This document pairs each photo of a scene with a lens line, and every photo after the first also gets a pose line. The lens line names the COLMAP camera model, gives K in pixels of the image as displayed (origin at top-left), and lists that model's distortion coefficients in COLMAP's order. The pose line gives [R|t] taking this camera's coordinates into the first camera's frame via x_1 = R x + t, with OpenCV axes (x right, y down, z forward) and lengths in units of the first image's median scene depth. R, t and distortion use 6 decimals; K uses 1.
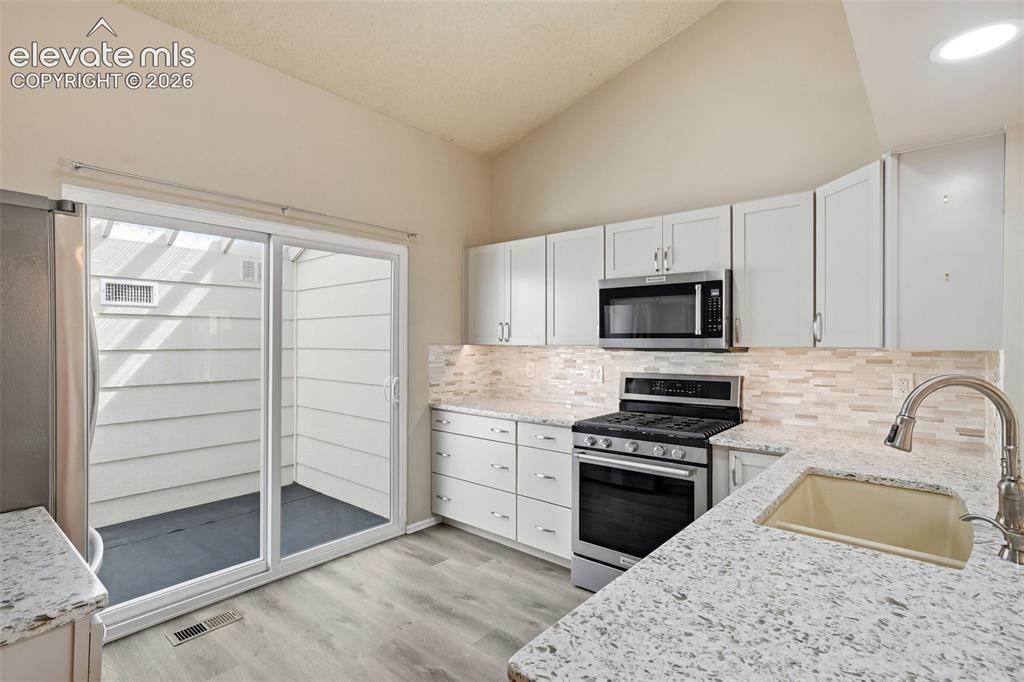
lens RADIAL K [[495.6, 0, 512.0], [0, 495.6, 341.0], [0, 0, 1]] dist [-0.020872, 0.027018]
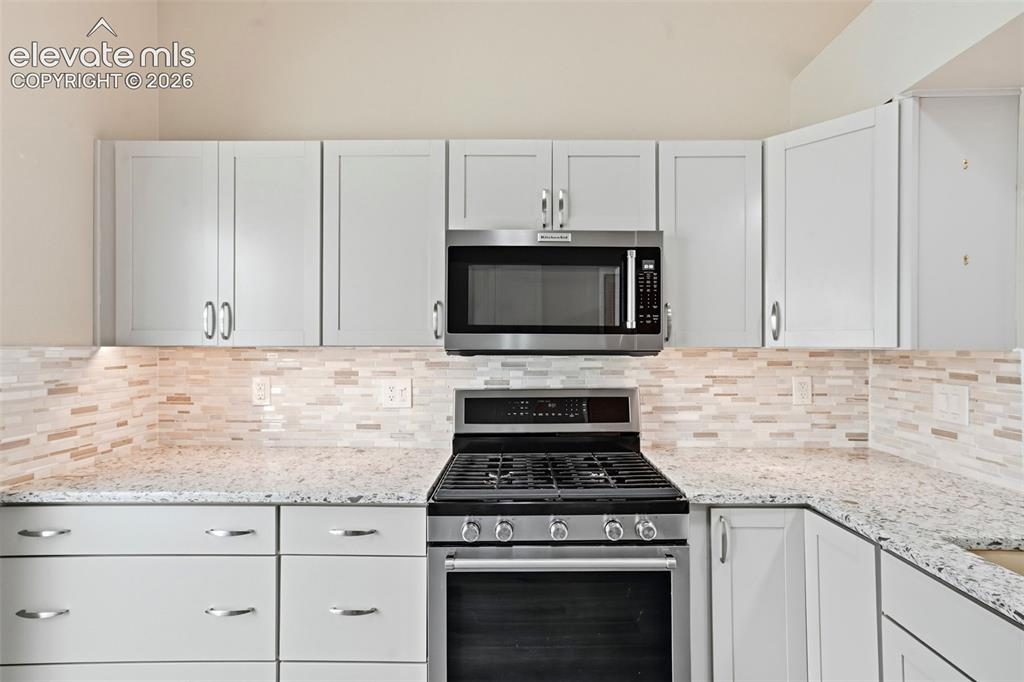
lens RADIAL K [[495.6, 0, 512.0], [0, 495.6, 341.0], [0, 0, 1]] dist [-0.020872, 0.027018]
pose [[0.765518, 0.002917, 0.643407, -0.125962], [-0.001719, 0.999995, -0.002488, 0.004309], [-0.643412, 0.000799, 0.765520, 0.495662]]
